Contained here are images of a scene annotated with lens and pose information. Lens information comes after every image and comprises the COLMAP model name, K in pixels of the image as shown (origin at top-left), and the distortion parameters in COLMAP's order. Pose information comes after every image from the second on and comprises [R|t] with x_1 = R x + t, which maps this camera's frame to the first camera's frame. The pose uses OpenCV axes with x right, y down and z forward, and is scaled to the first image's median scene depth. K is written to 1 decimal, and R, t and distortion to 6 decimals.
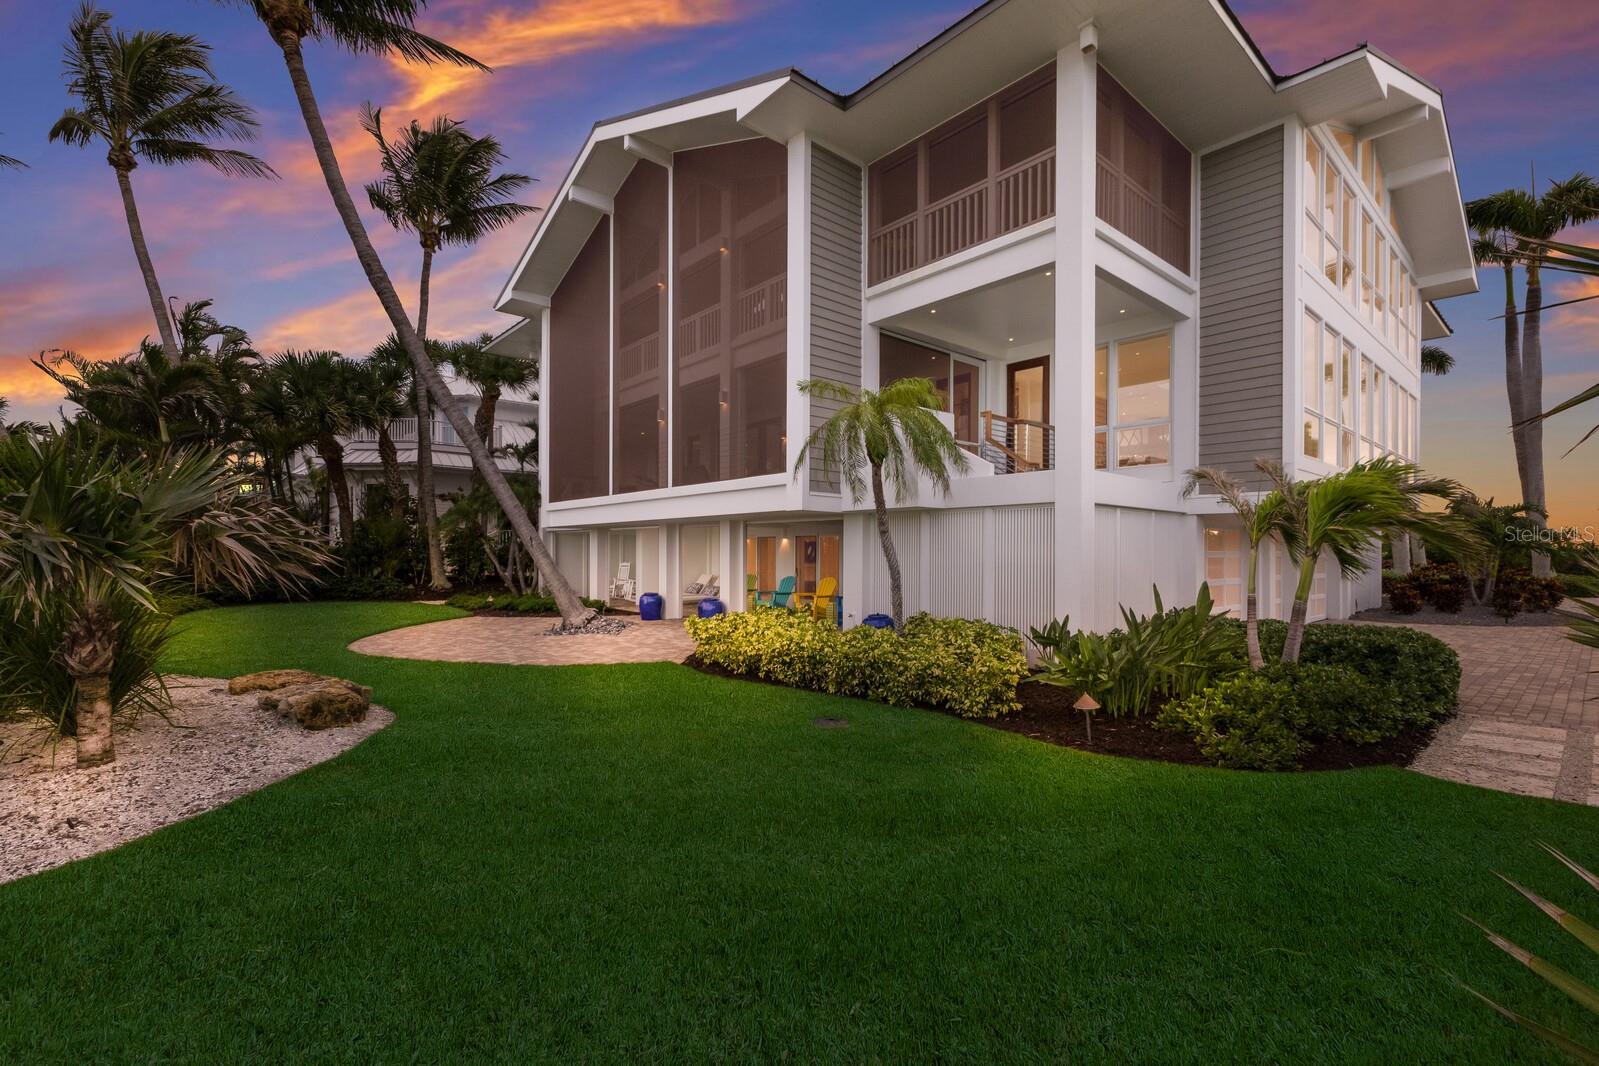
lens RADIAL K [[692.0, 0, 789.8], [0, 692.0, 544.1], [0, 0, 1]] dist [0.003607, -0.000525]
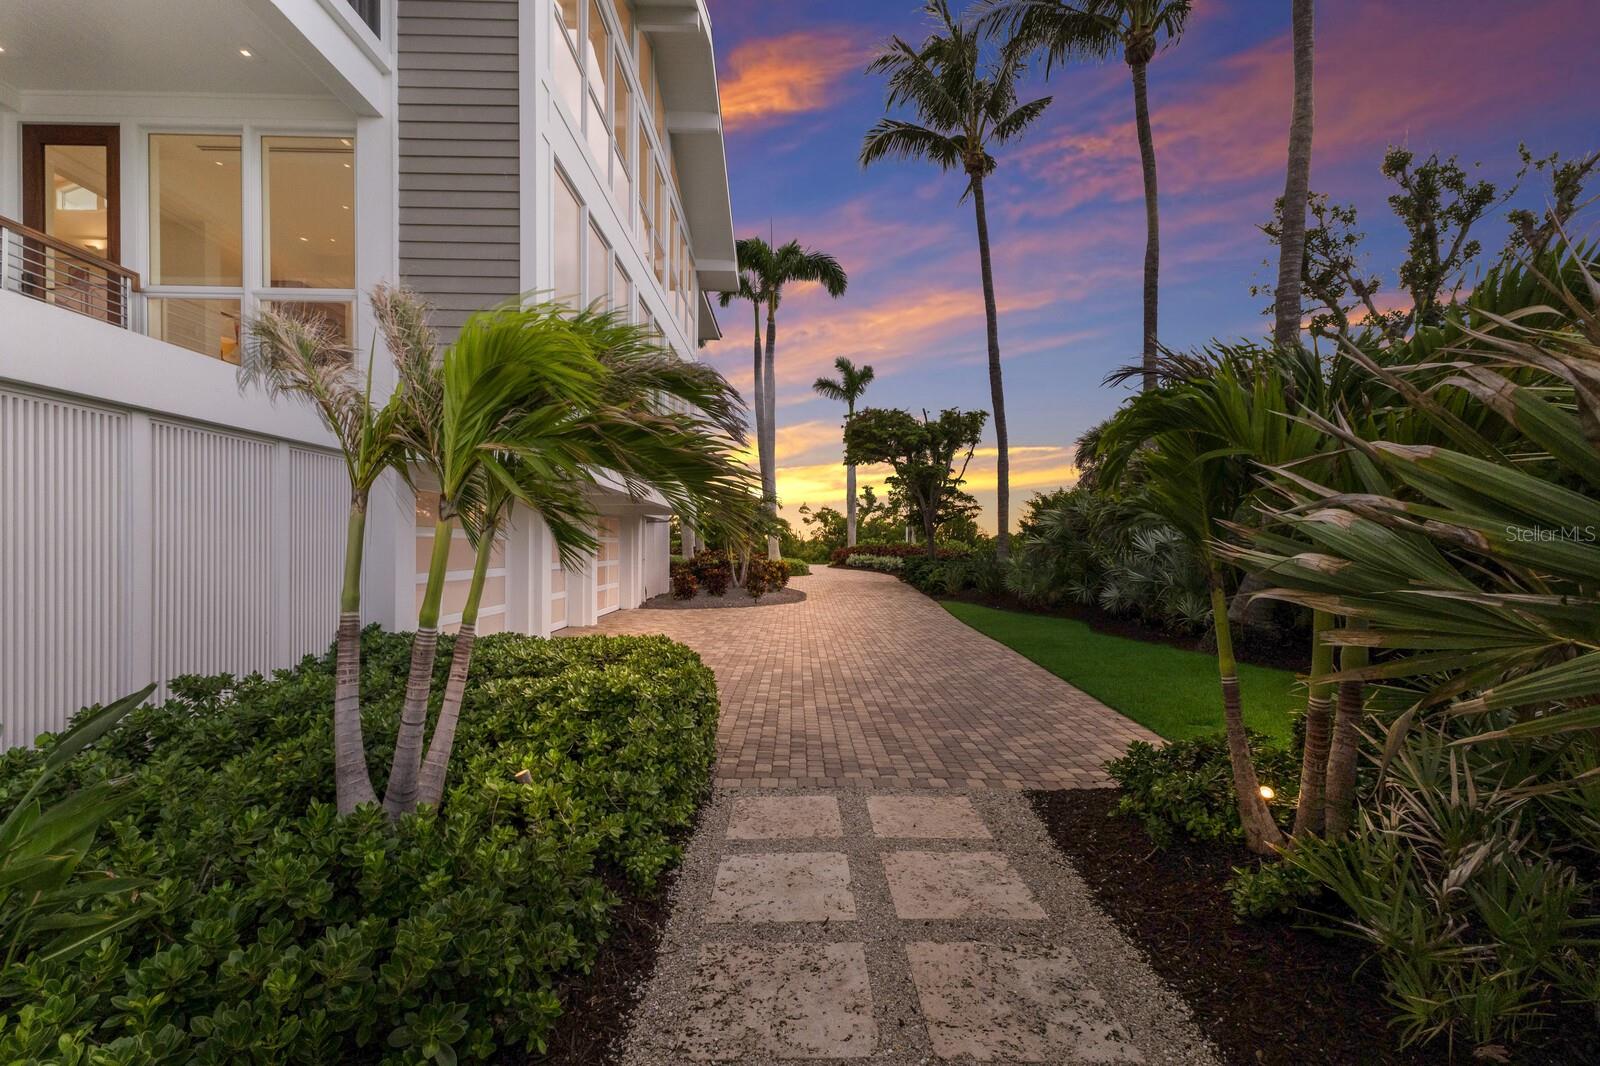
lens RADIAL K [[692.4, 0, 800.6], [0, 692.4, 539.8], [0, 0, 1]] dist [0.003607, -0.000525]
pose [[0.642320, 0.003243, 0.766429, 0.242161], [-0.007941, 0.999966, 0.002424, 0.011816], [-0.766395, -0.007644, 0.642324, 0.245398]]
